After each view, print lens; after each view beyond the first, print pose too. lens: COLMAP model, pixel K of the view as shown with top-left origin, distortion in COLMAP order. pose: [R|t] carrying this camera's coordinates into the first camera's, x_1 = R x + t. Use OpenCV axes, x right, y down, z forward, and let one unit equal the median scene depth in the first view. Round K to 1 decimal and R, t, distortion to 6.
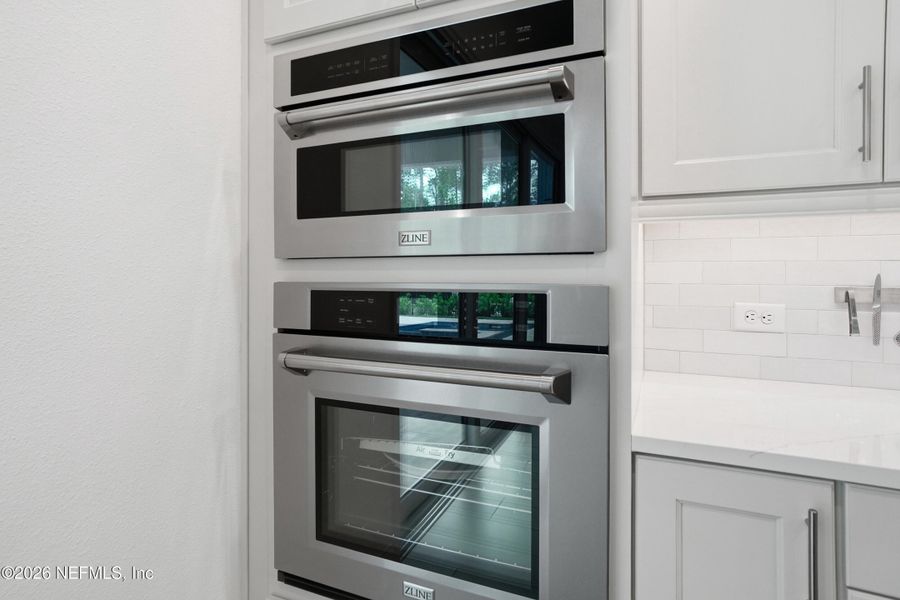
lens RADIAL K [[496.2, 0, 449.3], [0, 496.2, 267.0], [0, 0, 1]] dist [0.000300, -0.000172]
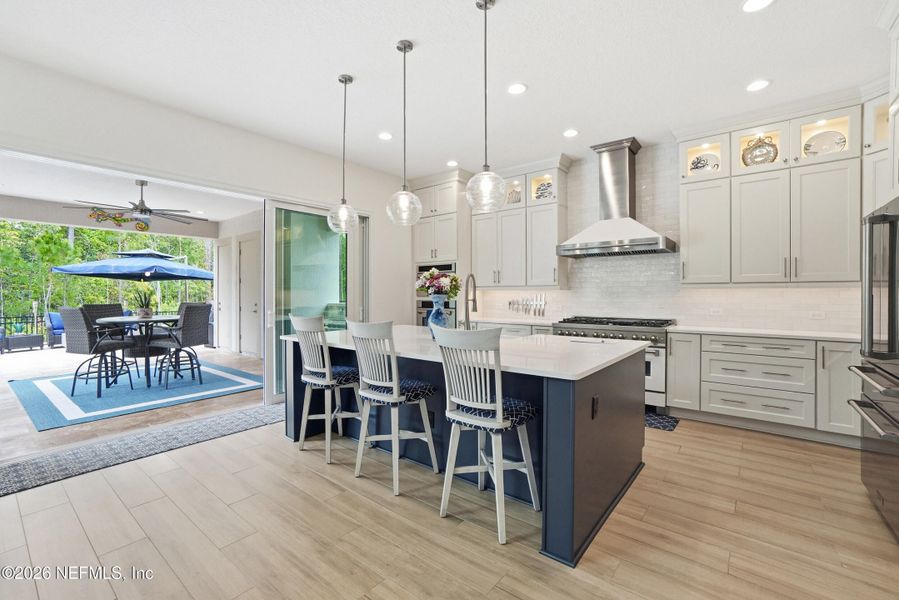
lens RADIAL K [[405.7, 0, 445.9], [0, 405.7, 292.7], [0, 0, 1]] dist [-0.032383, 0.000216]
pose [[0.963143, -0.002923, -0.268975, 1.629551], [0.004159, 0.999983, 0.004026, -0.094342], [0.268958, -0.004997, 0.963139, -4.503642]]
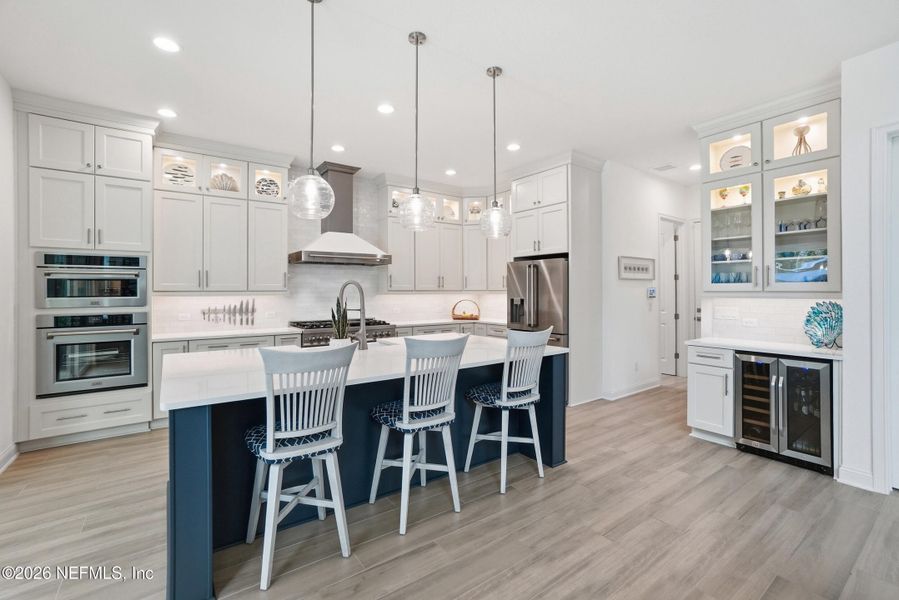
lens RADIAL K [[398.7, 0, 447.9], [0, 398.7, 291.5], [0, 0, 1]] dist [-0.039768, 0.019734]
pose [[0.504680, -0.001652, 0.863305, -1.438382], [-0.002029, 0.999993, 0.003100, -0.172016], [-0.863304, -0.003316, 0.504673, -3.345243]]
